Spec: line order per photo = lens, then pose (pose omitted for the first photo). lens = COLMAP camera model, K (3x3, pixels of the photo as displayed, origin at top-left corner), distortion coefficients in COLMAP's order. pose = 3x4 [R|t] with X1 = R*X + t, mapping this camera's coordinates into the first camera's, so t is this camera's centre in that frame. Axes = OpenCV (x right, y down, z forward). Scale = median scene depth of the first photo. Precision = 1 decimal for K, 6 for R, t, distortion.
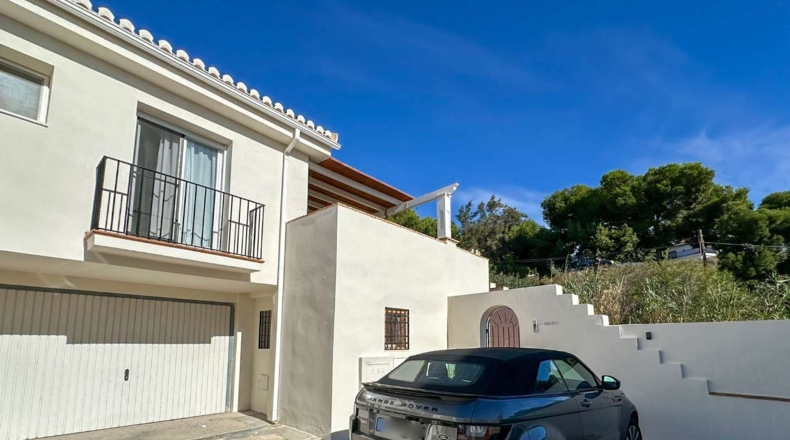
lens RADIAL K [[511.8, 0, 395.0], [0, 511.8, 220.0], [0, 0, 1]] dist [-0.000101, -0.001757]
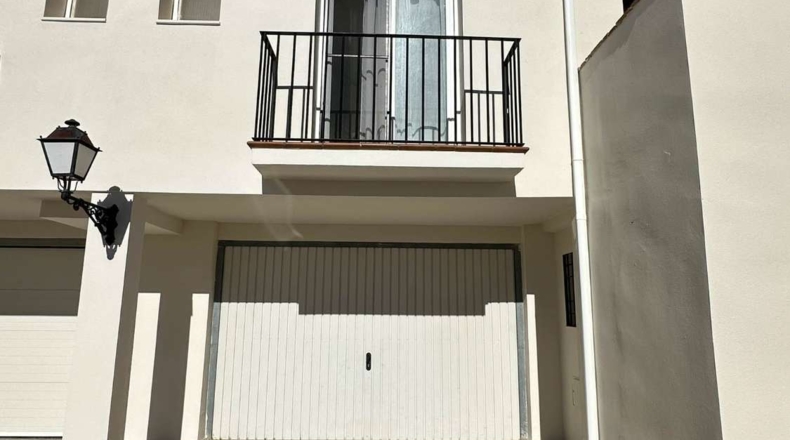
lens RADIAL K [[511.8, 0, 395.0], [0, 511.8, 220.0], [0, 0, 1]] dist [-0.000101, -0.001757]
pose [[0.707937, -0.113795, -0.697048, -0.019631], [0.165340, 0.986212, 0.006921, 0.122831], [0.686650, -0.120150, 0.716991, 0.567203]]
